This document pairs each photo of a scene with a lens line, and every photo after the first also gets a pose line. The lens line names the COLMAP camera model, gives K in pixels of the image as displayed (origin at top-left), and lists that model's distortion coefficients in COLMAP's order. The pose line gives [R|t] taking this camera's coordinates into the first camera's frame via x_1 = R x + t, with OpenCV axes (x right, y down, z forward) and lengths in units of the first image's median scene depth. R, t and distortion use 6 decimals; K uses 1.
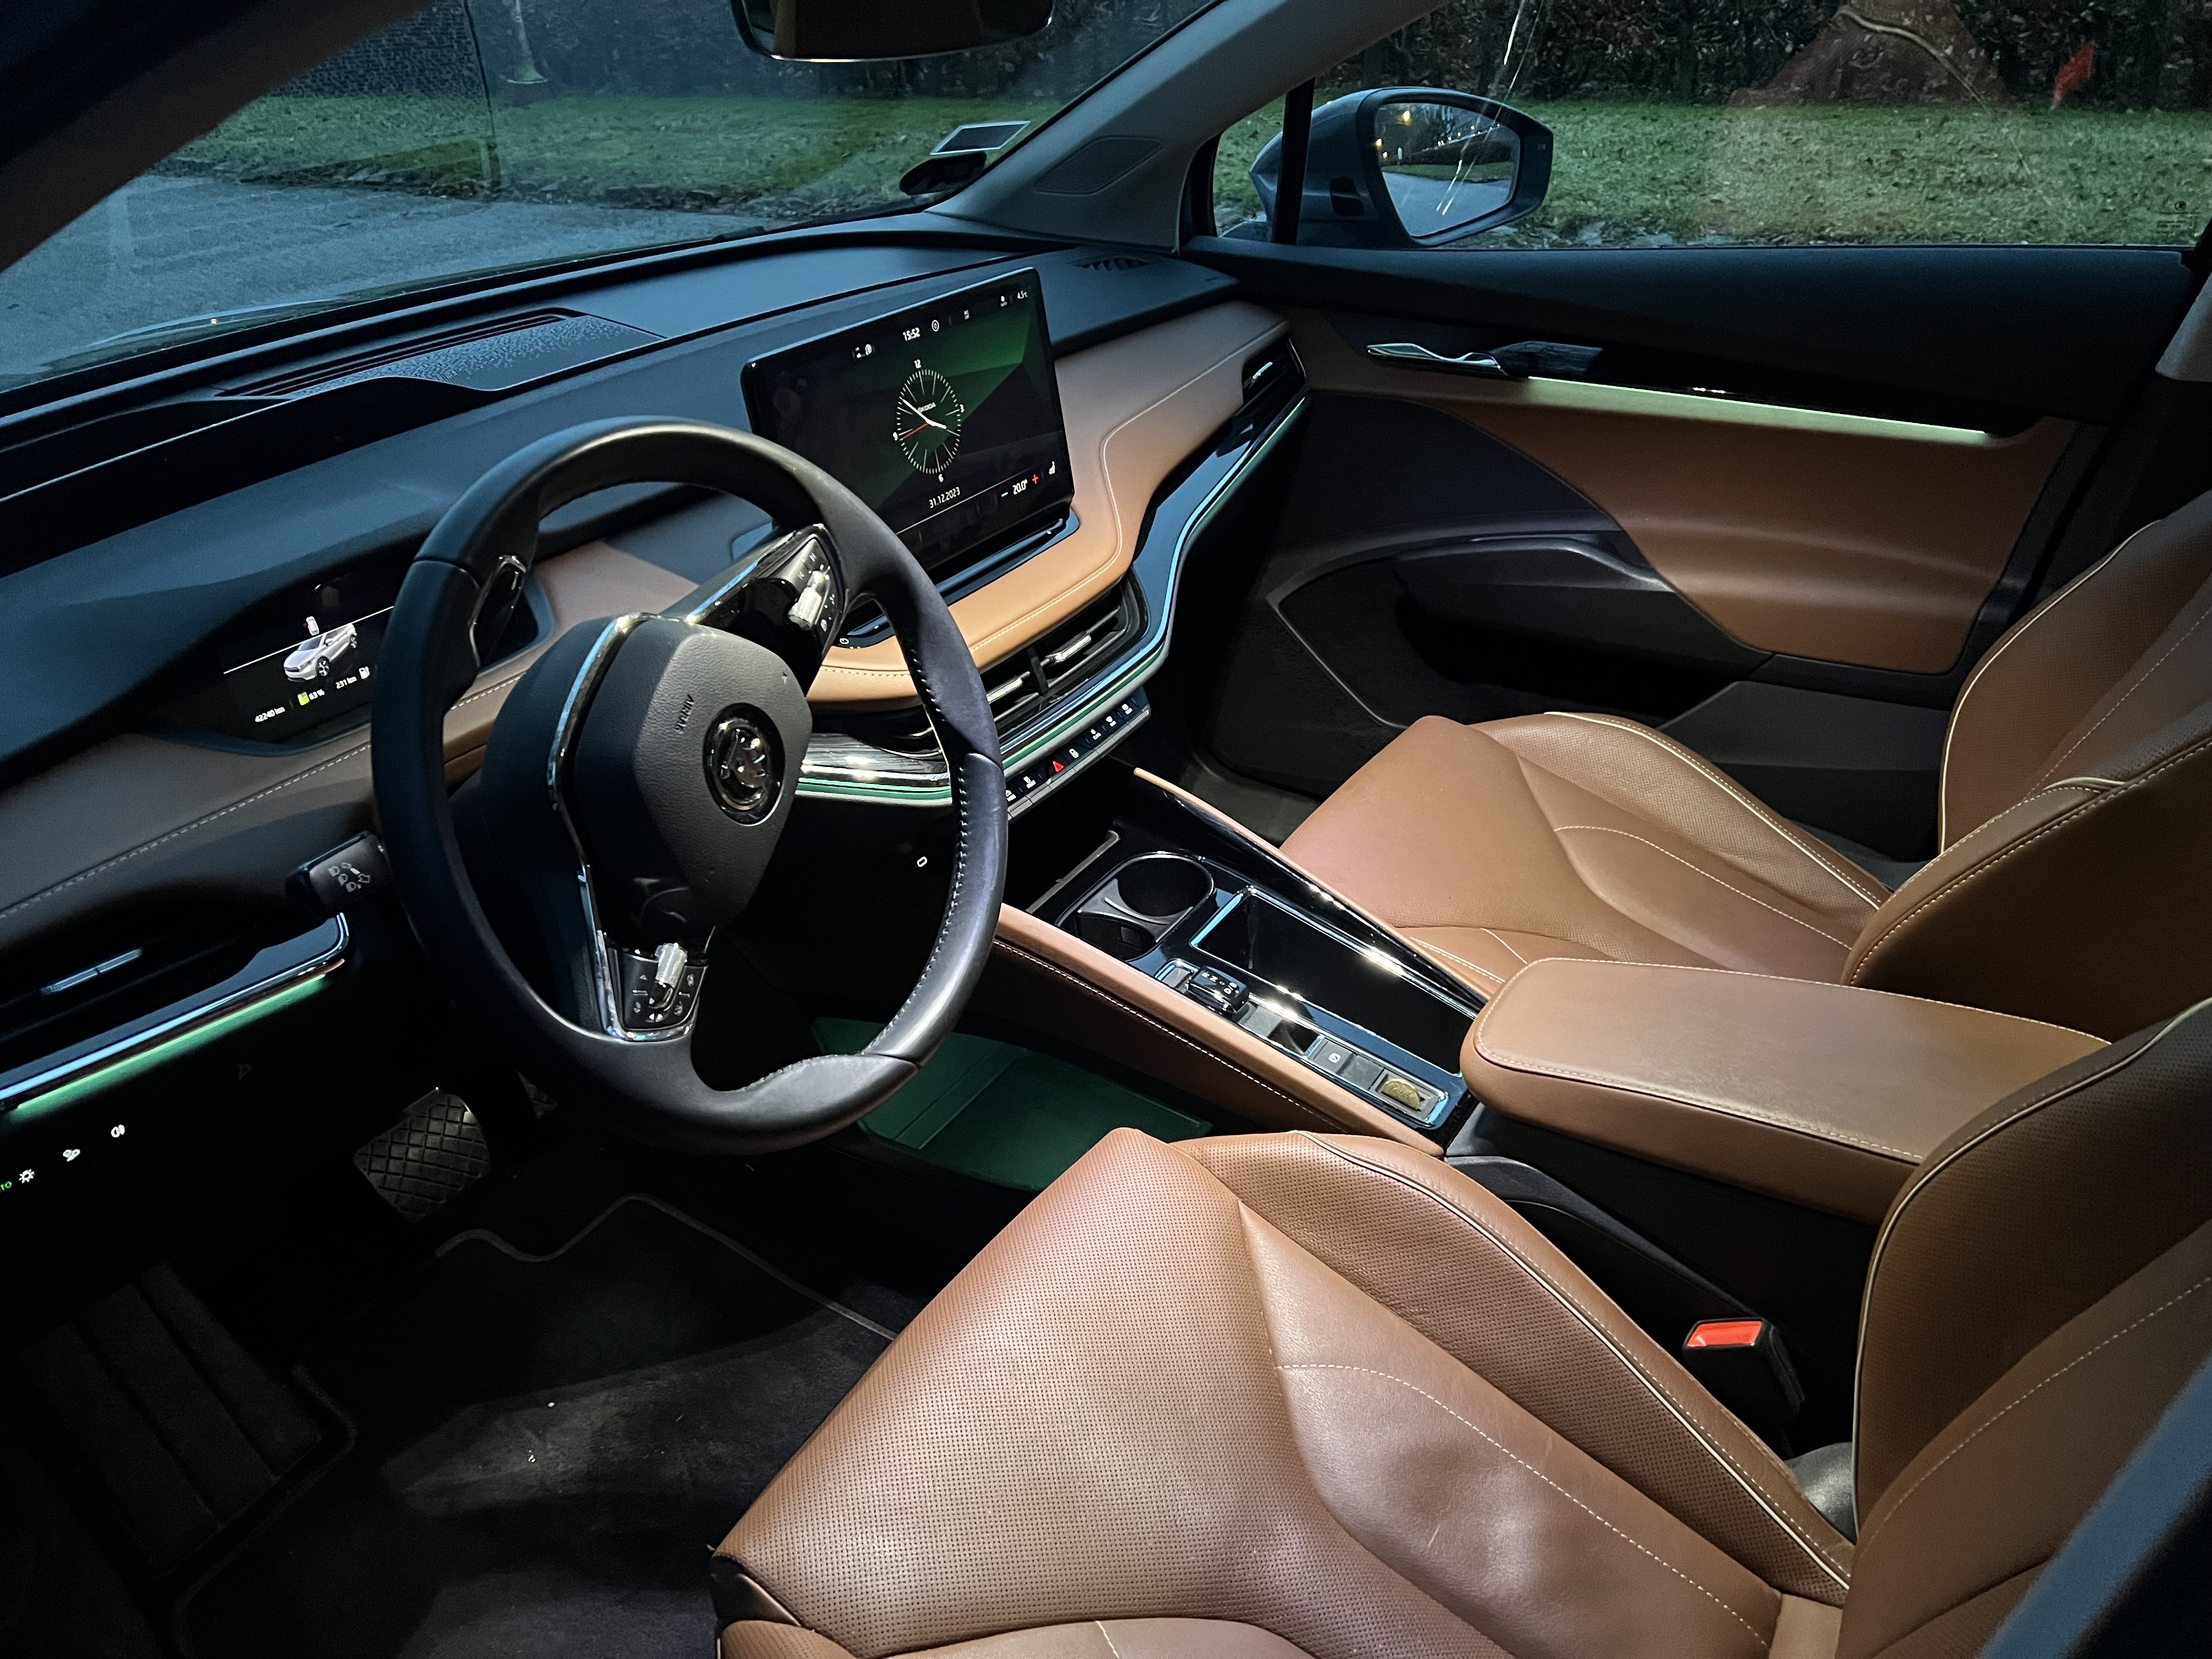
lens RADIAL K [[1646.3, 0, 1106.0], [0, 1646.3, 829.5], [0, 0, 1]] dist [0.033716, -0.004359]
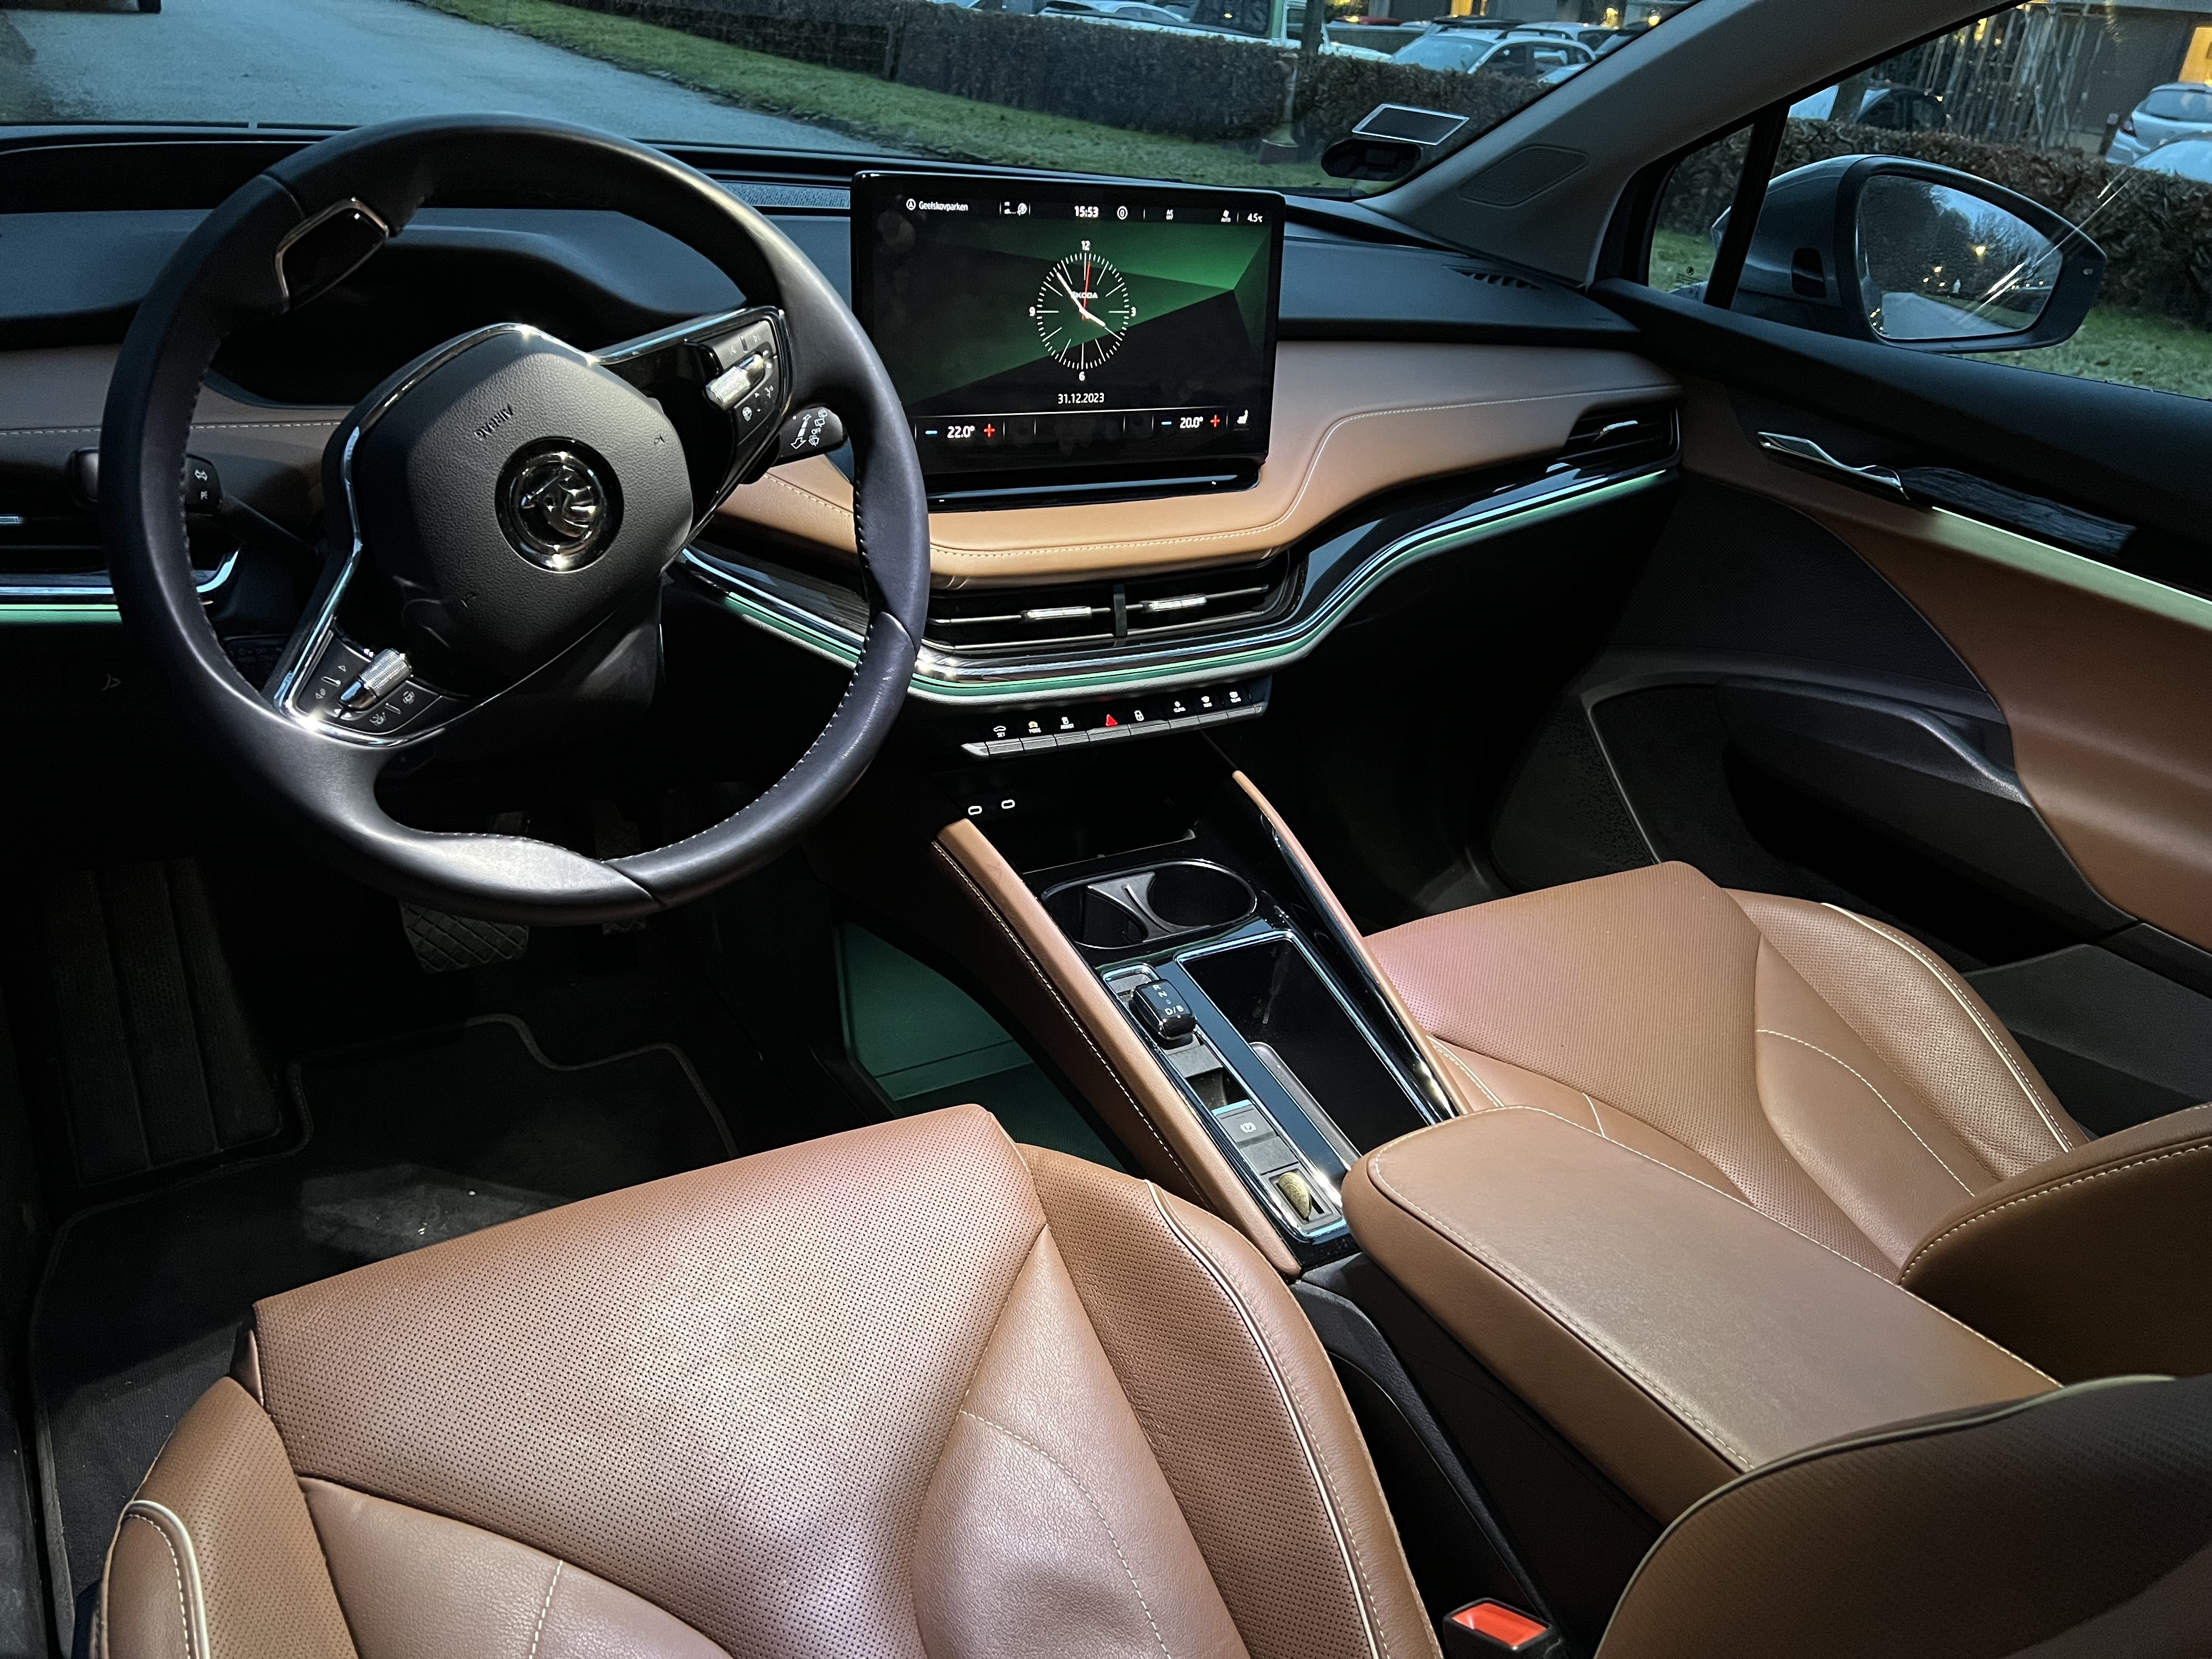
lens RADIAL K [[1664.3, 0, 1106.0], [0, 1664.3, 829.5], [0, 0, 1]] dist [0.022896, -0.000611]
pose [[0.895629, 0.314011, -0.315032, 0.275436], [-0.332717, 0.943008, -0.005956, 0.023782], [0.295208, 0.110151, 0.949062, 0.153903]]
